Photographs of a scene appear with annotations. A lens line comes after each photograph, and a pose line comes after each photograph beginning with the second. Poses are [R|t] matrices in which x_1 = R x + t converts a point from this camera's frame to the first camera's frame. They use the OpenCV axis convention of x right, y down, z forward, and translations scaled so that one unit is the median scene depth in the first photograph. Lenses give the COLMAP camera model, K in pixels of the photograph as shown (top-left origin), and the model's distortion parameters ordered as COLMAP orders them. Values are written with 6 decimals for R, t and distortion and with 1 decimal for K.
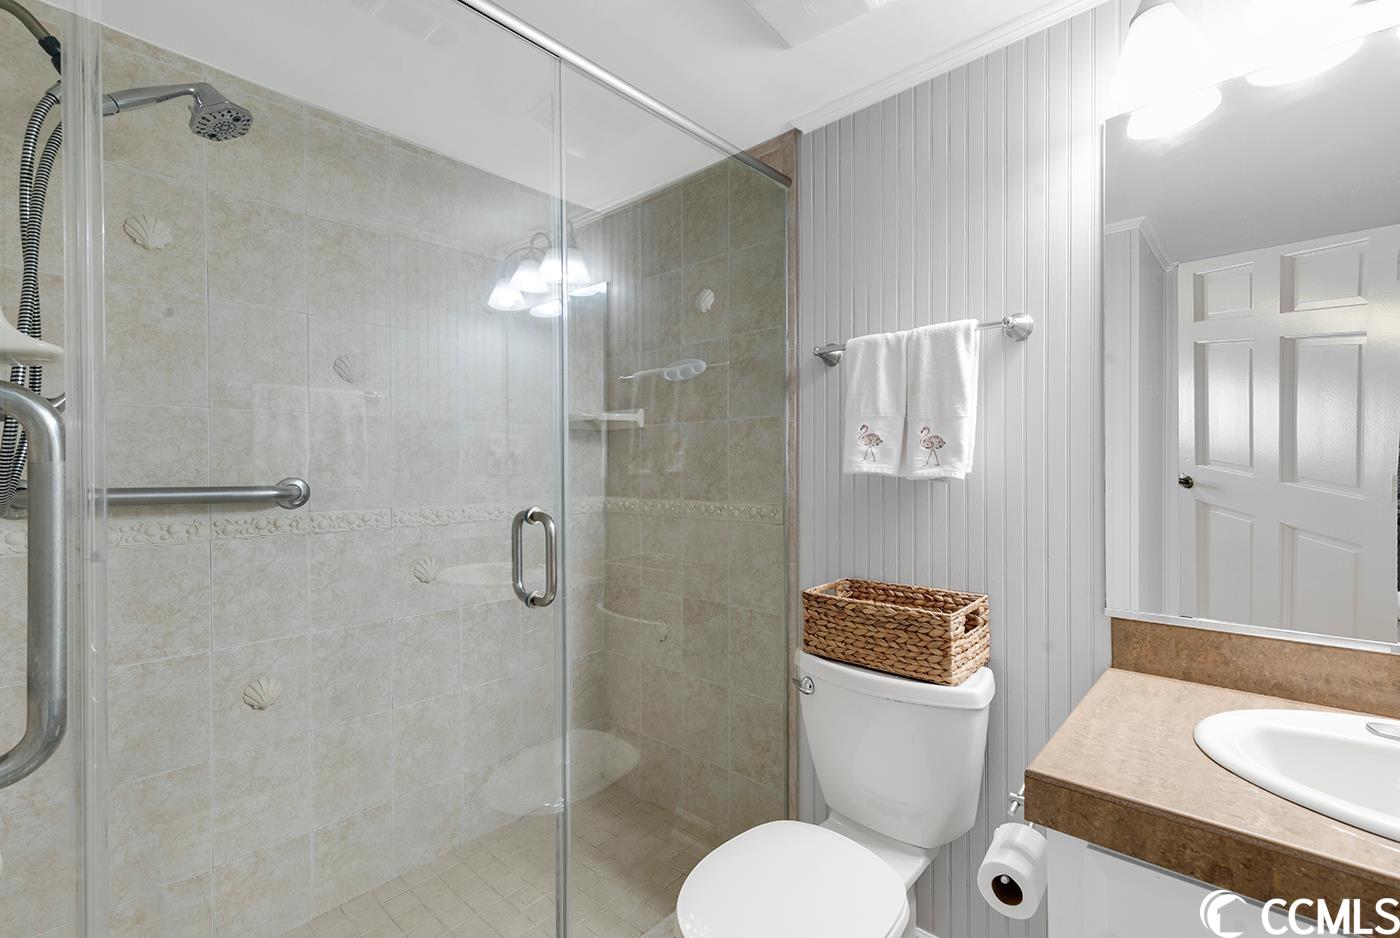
lens RADIAL K [[635.3, 0, 691.8], [0, 635.3, 470.0], [0, 0, 1]] dist [0.008428, -0.002650]
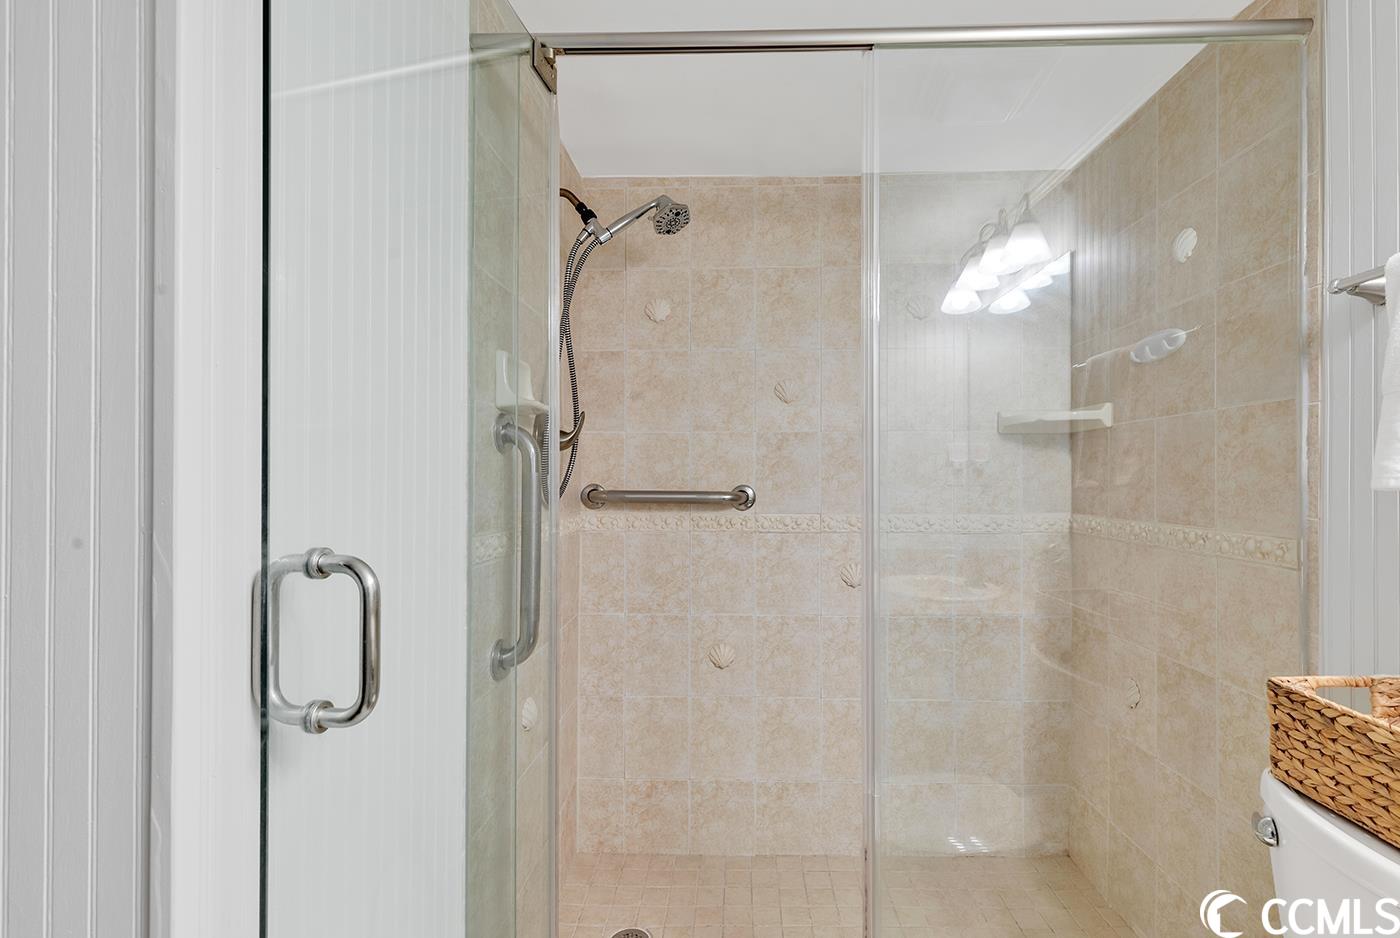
lens RADIAL K [[635.3, 0, 695.2], [0, 635.3, 471.4], [0, 0, 1]] dist [0.008428, -0.002650]
pose [[0.648602, -0.003448, -0.761120, 0.238110], [-0.006720, 0.999925, -0.010257, -0.001149], [0.761098, 0.011768, 0.648530, 0.133797]]
